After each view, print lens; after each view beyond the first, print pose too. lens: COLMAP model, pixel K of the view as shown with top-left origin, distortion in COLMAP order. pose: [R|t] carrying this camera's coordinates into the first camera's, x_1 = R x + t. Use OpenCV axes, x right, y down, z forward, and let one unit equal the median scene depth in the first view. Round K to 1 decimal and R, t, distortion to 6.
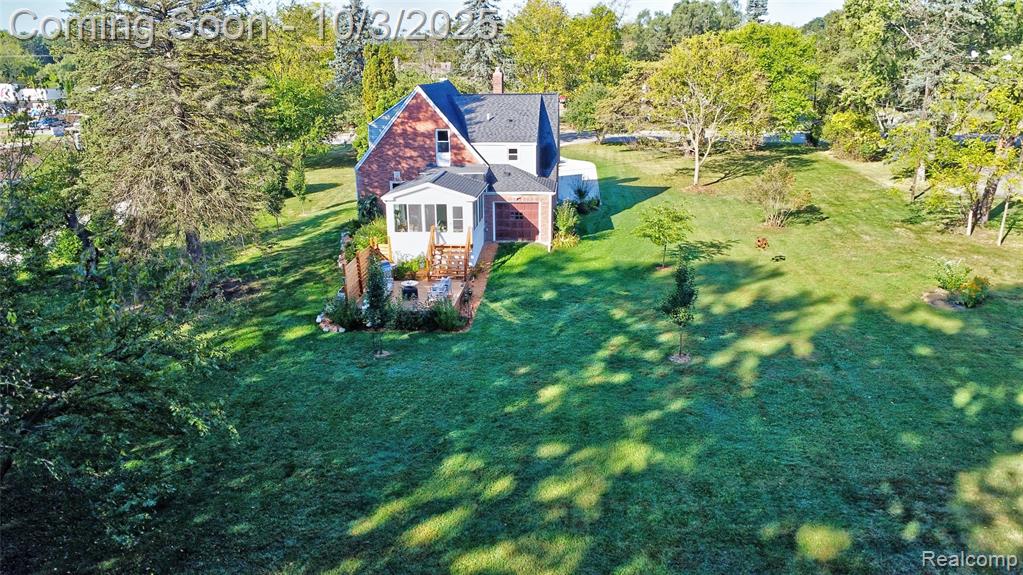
lens RADIAL K [[738.9, 0, 509.8], [0, 738.9, 290.0], [0, 0, 1]] dist [-0.029711, -0.006148]
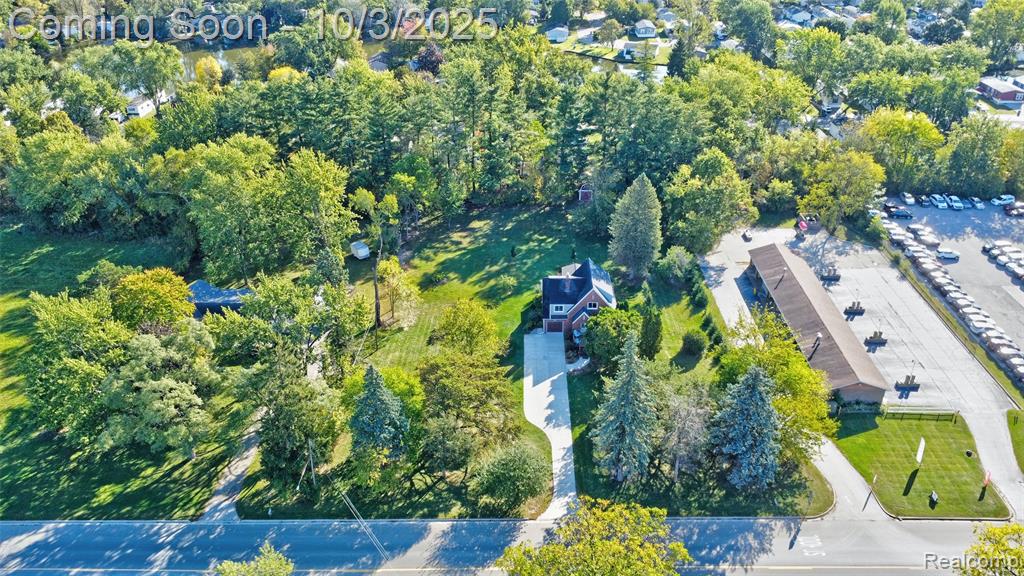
lens RADIAL K [[775.8, 0, 512.0], [0, 775.8, 288.0], [0, 0, 1]] dist [-0.023765, -0.000483]
pose [[-0.997199, 0.050606, -0.055082, 0.363921], [-0.006388, 0.676083, 0.736798, -2.529582], [0.074527, 0.735086, -0.673866, 3.195519]]
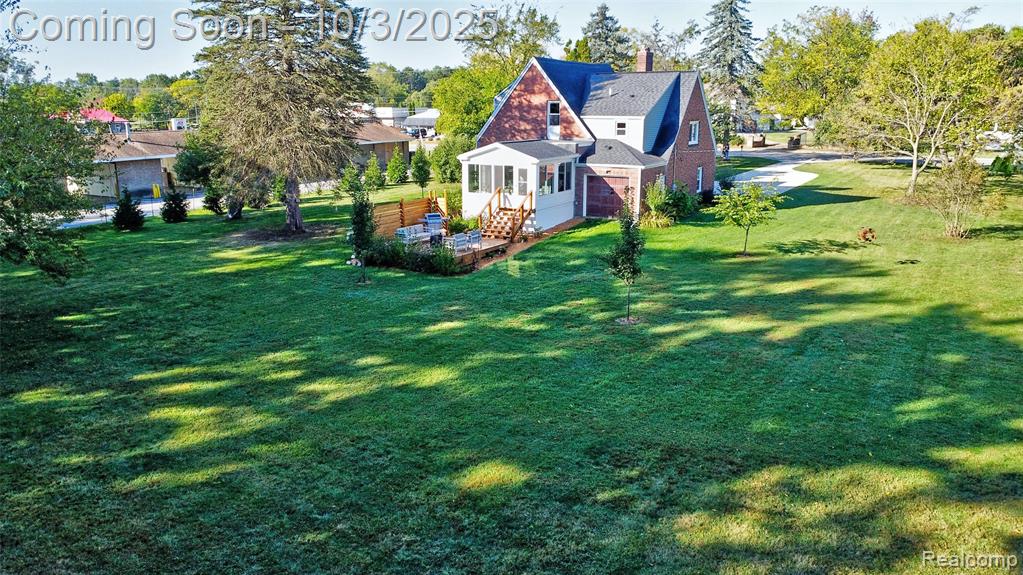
lens RADIAL K [[754.5, 0, 492.1], [0, 754.5, 257.7], [0, 0, 1]] dist [-0.001954, -0.001523]
pose [[0.884928, 0.101069, -0.454629, 0.326267], [-0.145563, 0.987286, -0.063852, 0.066307], [0.442396, 0.122681, 0.888389, 0.098226]]
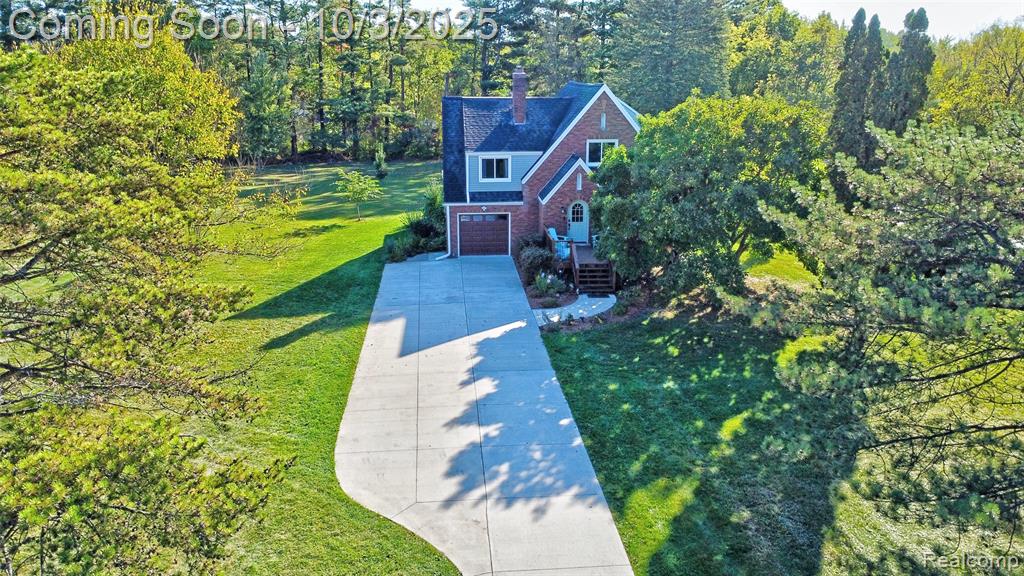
lens RADIAL K [[755.9, 0, 507.2], [0, 755.9, 287.2], [0, 0, 1]] dist [-0.036331, -0.007743]
pose [[-0.984859, 0.057606, -0.163508, 0.164206], [-0.043283, 0.831595, 0.553693, -0.648632], [0.167869, 0.552386, -0.816511, 2.069119]]
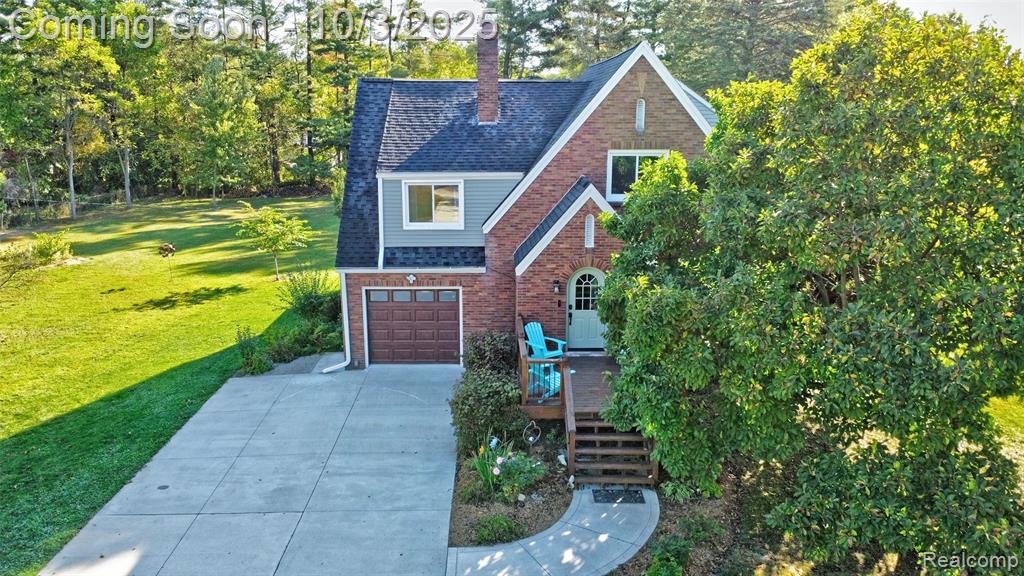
lens RADIAL K [[755.9, 0, 507.2], [0, 755.9, 287.2], [0, 0, 1]] dist [-0.036331, -0.007743]
pose [[-0.994529, 0.032886, -0.099150, 0.024091], [-0.023053, 0.856655, 0.515374, -0.466693], [0.101886, 0.514840, -0.851210, 1.686436]]
